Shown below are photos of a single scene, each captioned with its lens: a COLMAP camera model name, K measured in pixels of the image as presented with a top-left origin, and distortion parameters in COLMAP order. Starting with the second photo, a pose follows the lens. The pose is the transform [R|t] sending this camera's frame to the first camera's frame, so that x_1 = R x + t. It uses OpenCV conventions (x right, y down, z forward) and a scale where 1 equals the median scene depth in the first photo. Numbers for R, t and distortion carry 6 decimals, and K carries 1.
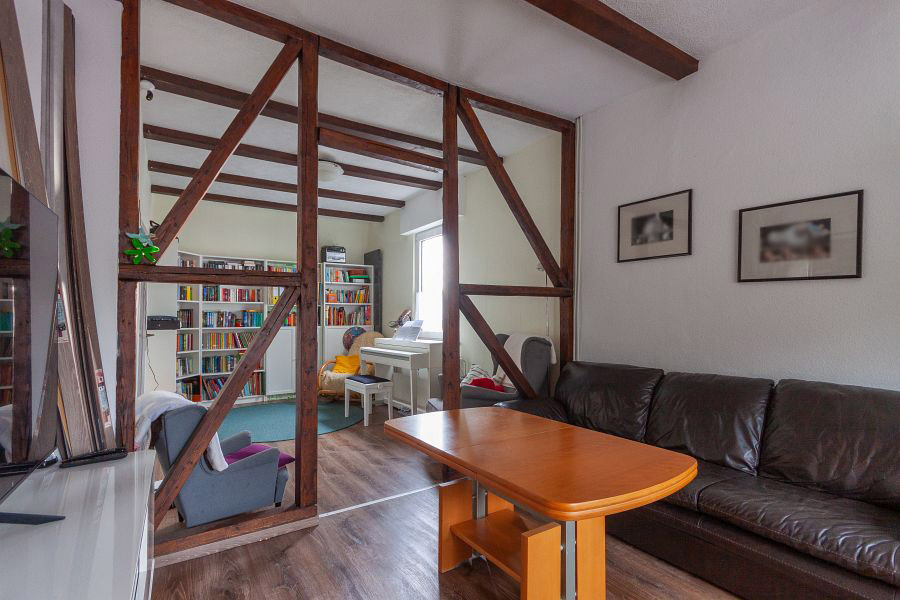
lens RADIAL K [[419.7, 0, 445.2], [0, 419.7, 310.4], [0, 0, 1]] dist [0.001383, 0.000614]
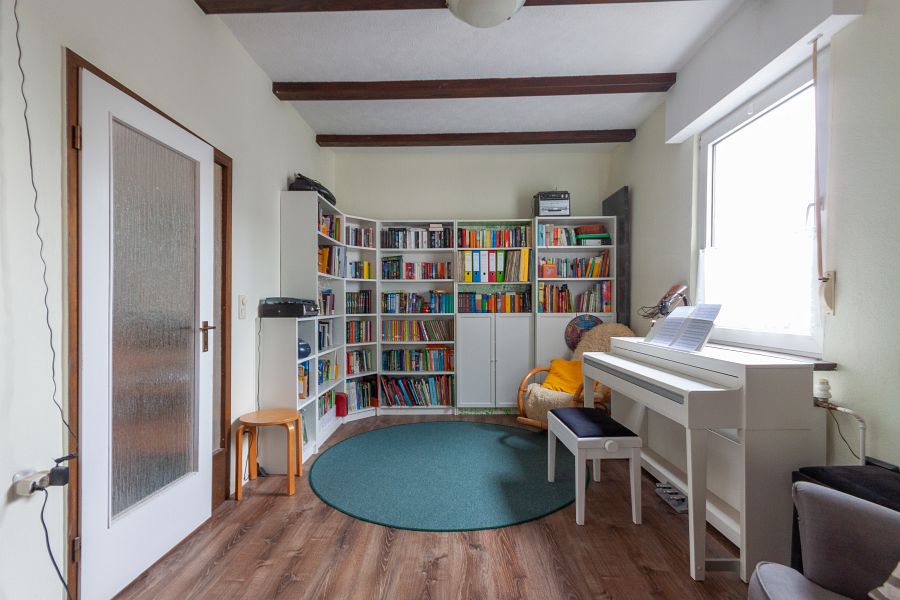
lens RADIAL K [[419.7, 0, 445.2], [0, 419.7, 310.4], [0, 0, 1]] dist [0.001383, 0.000614]
pose [[0.827757, 0.010383, -0.560991, -0.036734], [0.010316, 0.999378, 0.033718, 0.009713], [0.560992, -0.033697, 0.827135, 0.395549]]
